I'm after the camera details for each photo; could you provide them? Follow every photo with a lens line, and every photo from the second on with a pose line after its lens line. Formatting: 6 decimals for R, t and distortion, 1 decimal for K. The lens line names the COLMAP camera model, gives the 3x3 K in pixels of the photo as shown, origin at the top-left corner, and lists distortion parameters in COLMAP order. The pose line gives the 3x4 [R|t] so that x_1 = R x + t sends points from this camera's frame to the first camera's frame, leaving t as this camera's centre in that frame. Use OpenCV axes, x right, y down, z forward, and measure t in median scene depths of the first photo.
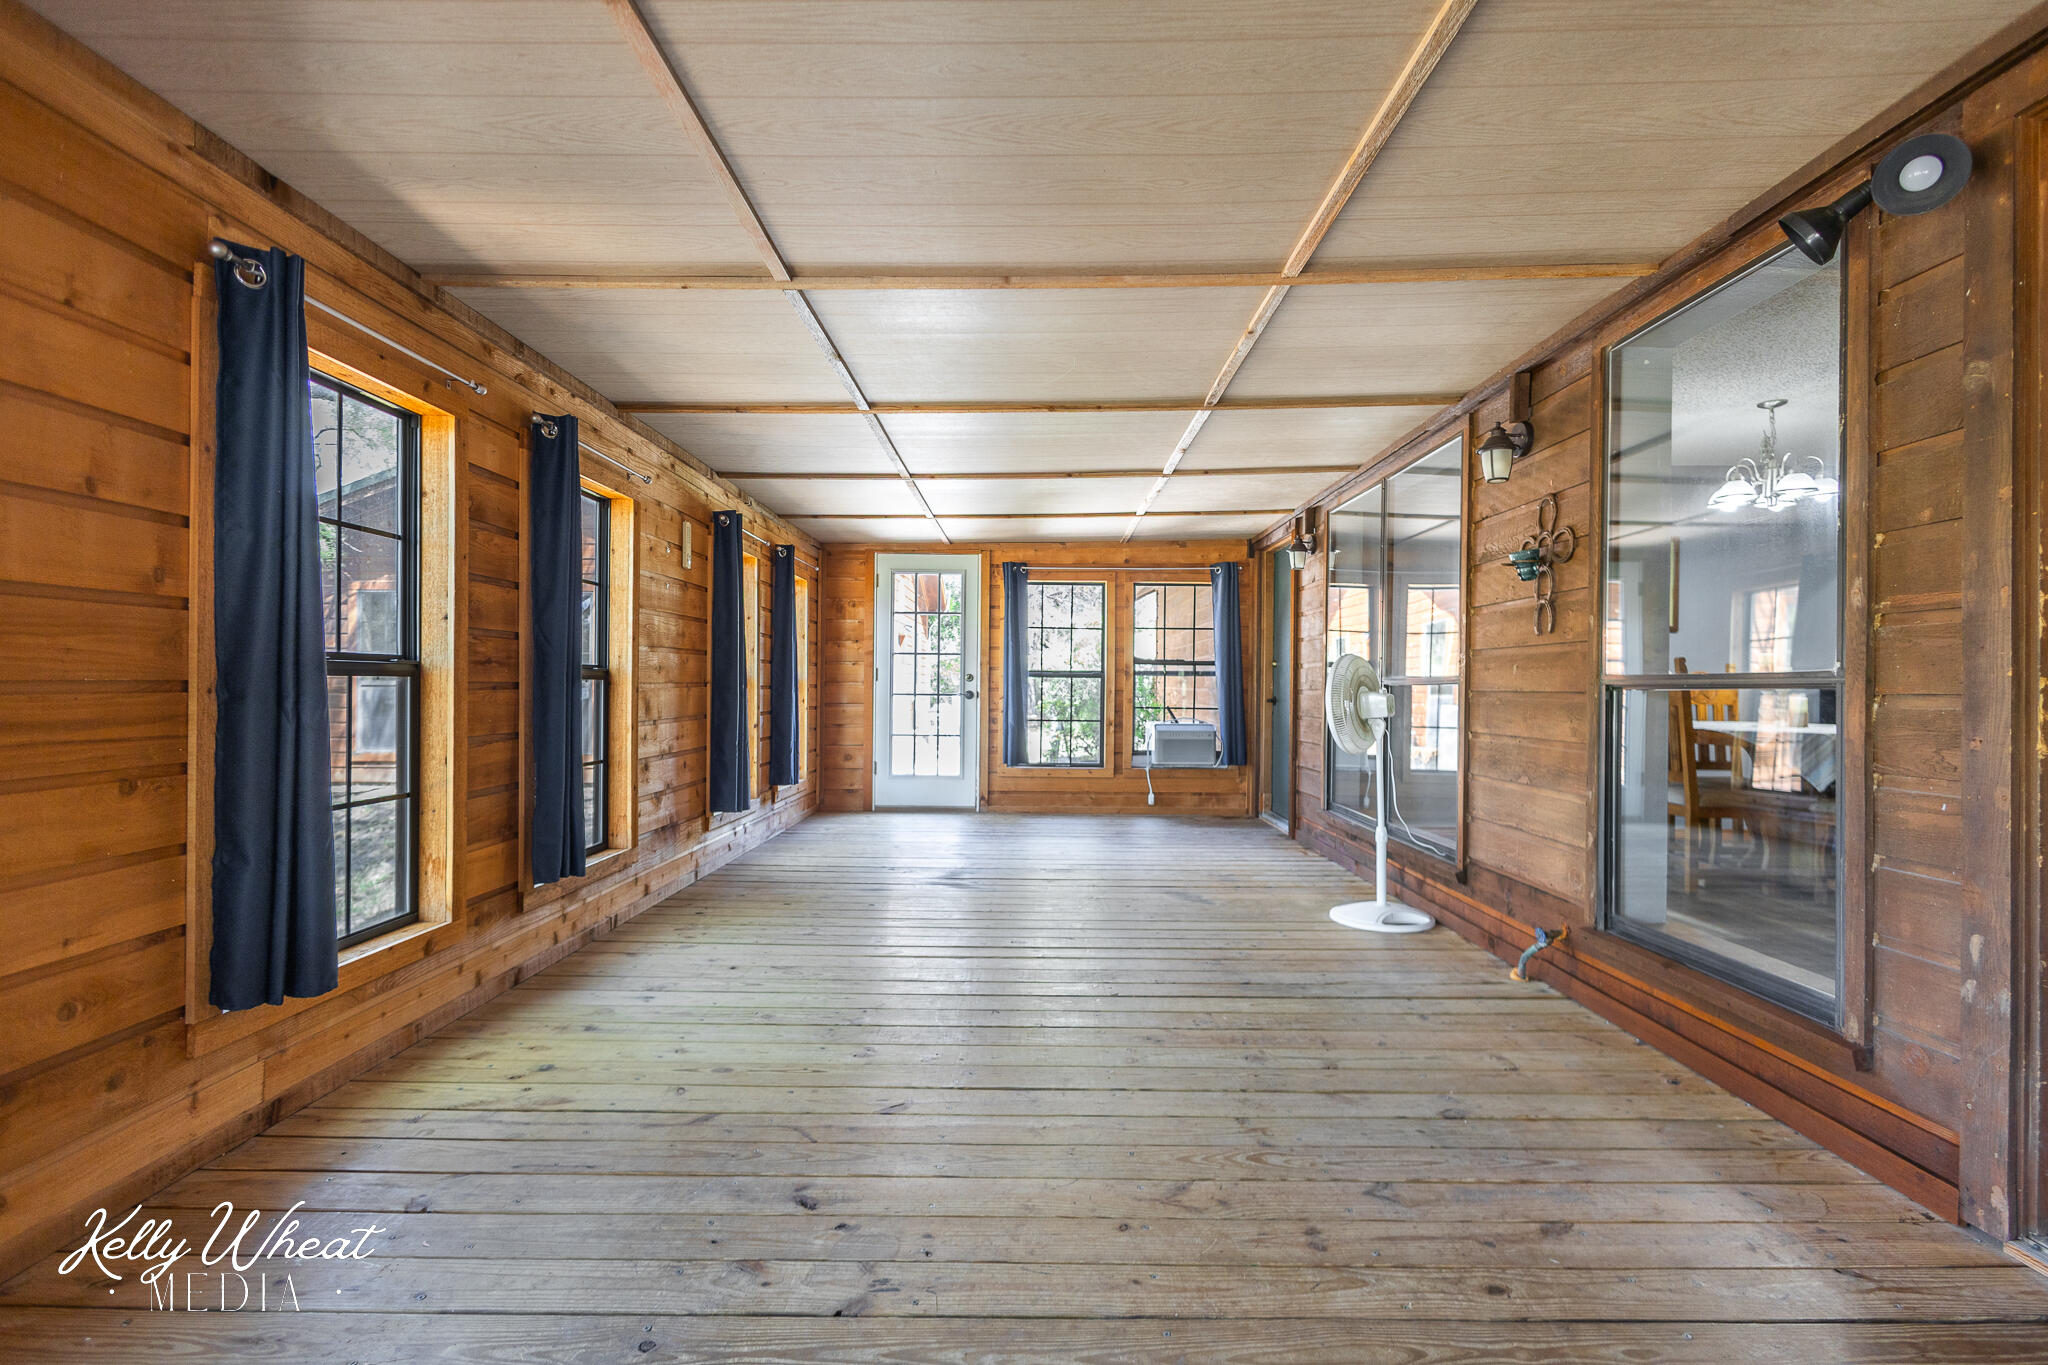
lens RADIAL K [[955.6, 0, 1026.0], [0, 955.6, 681.5], [0, 0, 1]] dist [0.009099, -0.002878]
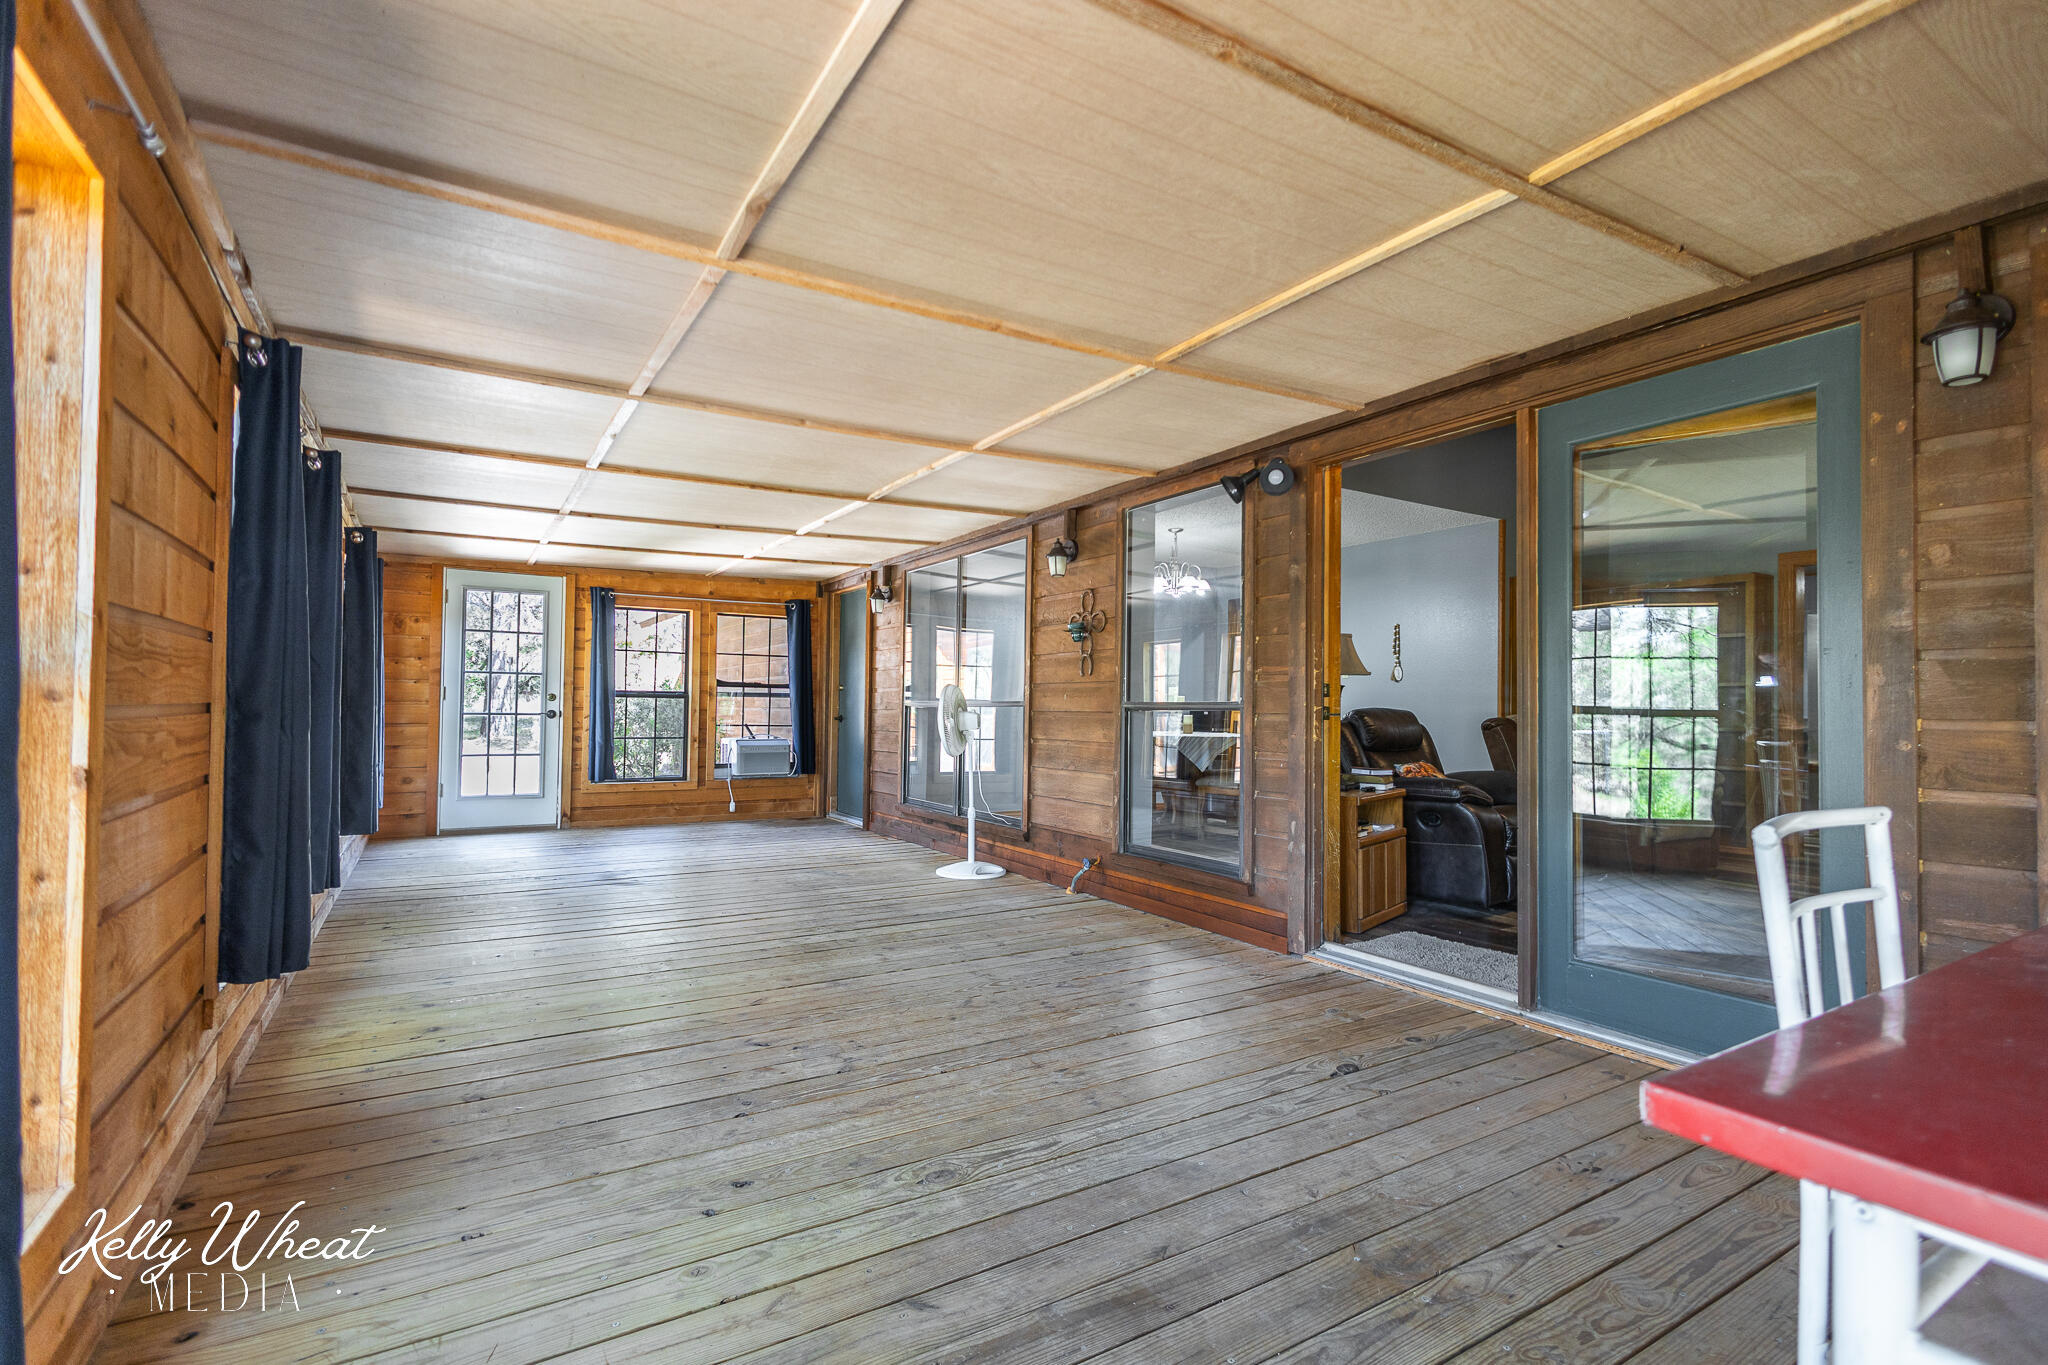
lens RADIAL K [[955.6, 0, 1024.1], [0, 955.6, 687.5], [0, 0, 1]] dist [0.009099, -0.002878]
pose [[0.849652, 0.013148, 0.527180, -0.338301], [-0.006308, 0.999871, -0.014772, -0.004760], [-0.527306, 0.009225, 0.849625, -0.263828]]
